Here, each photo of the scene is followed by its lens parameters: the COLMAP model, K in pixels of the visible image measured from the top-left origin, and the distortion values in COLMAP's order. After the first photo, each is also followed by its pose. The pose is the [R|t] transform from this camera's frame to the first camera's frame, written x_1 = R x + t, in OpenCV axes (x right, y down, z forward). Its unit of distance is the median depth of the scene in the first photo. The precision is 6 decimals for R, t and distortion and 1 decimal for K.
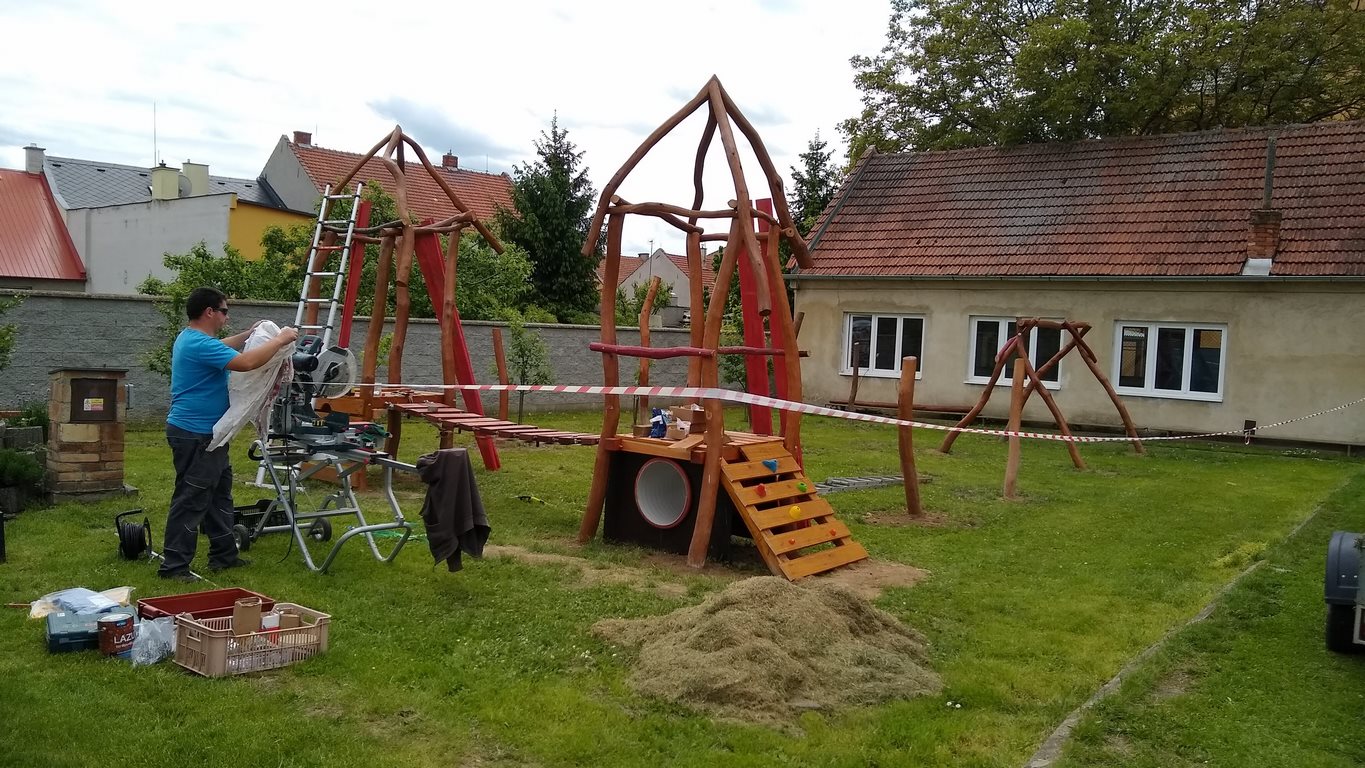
lens RADIAL K [[1051.7, 0, 684.1], [0, 1051.7, 377.8], [0, 0, 1]] dist [-0.010921, -0.020717]
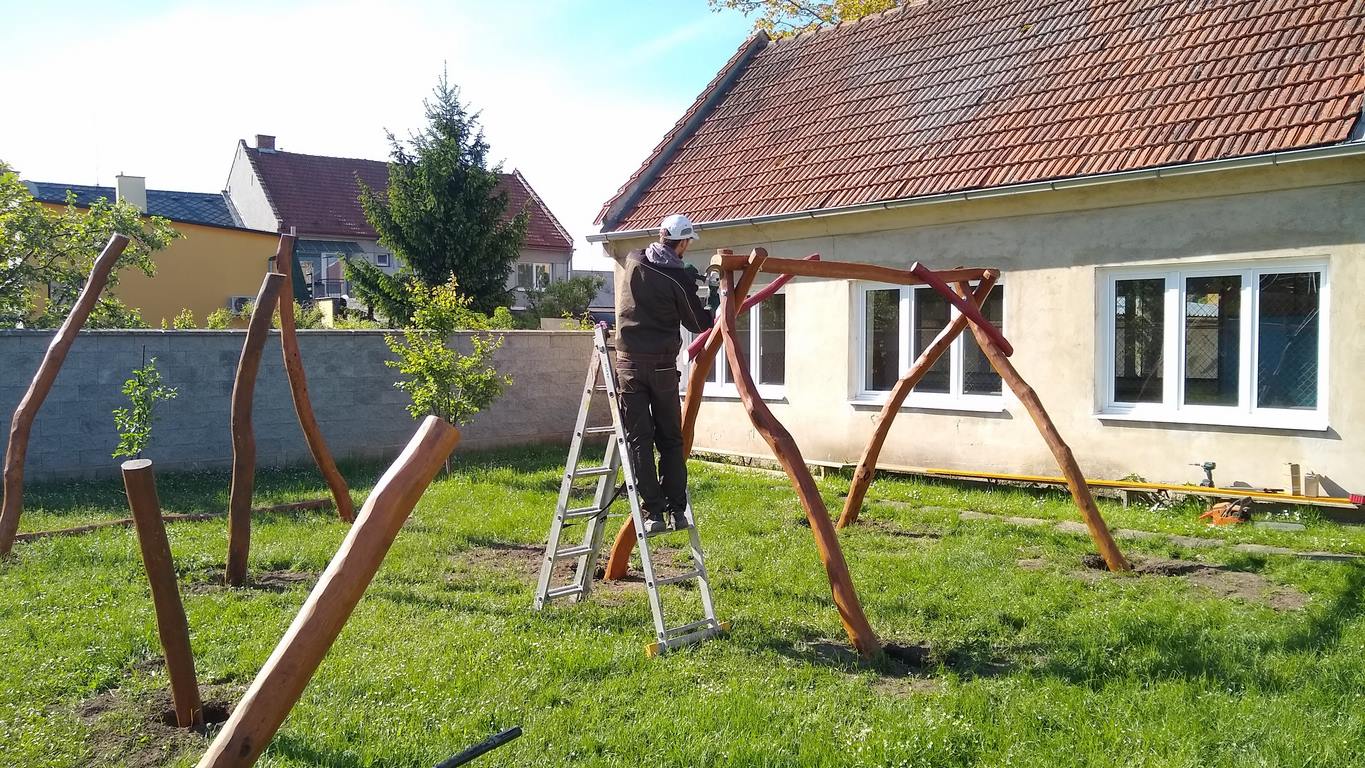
lens RADIAL K [[1051.7, 0, 684.7], [0, 1051.7, 387.8], [0, 0, 1]] dist [-0.010921, -0.020717]
pose [[0.989379, -0.039248, -0.139959, 0.272156], [0.038662, 0.999228, -0.006907, -0.002677], [0.140122, 0.001422, 0.990133, 0.460346]]
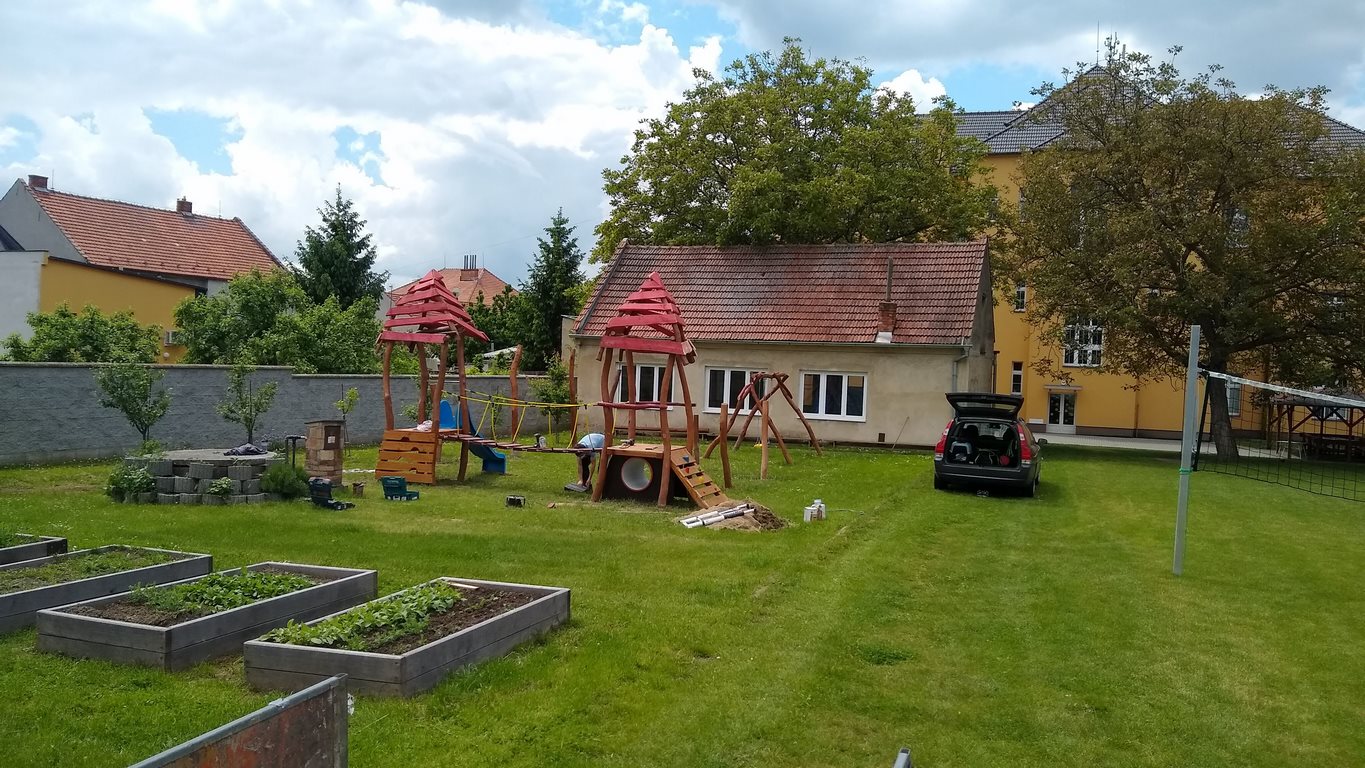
lens RADIAL K [[1051.7, 0, 656.2], [0, 1051.7, 382.0], [0, 0, 1]] dist [-0.010921, -0.020717]
pose [[0.956886, -0.011904, 0.290219, -0.225767], [0.017457, 0.999711, -0.016552, -0.014795], [-0.289938, 0.020904, 0.956817, -0.390082]]
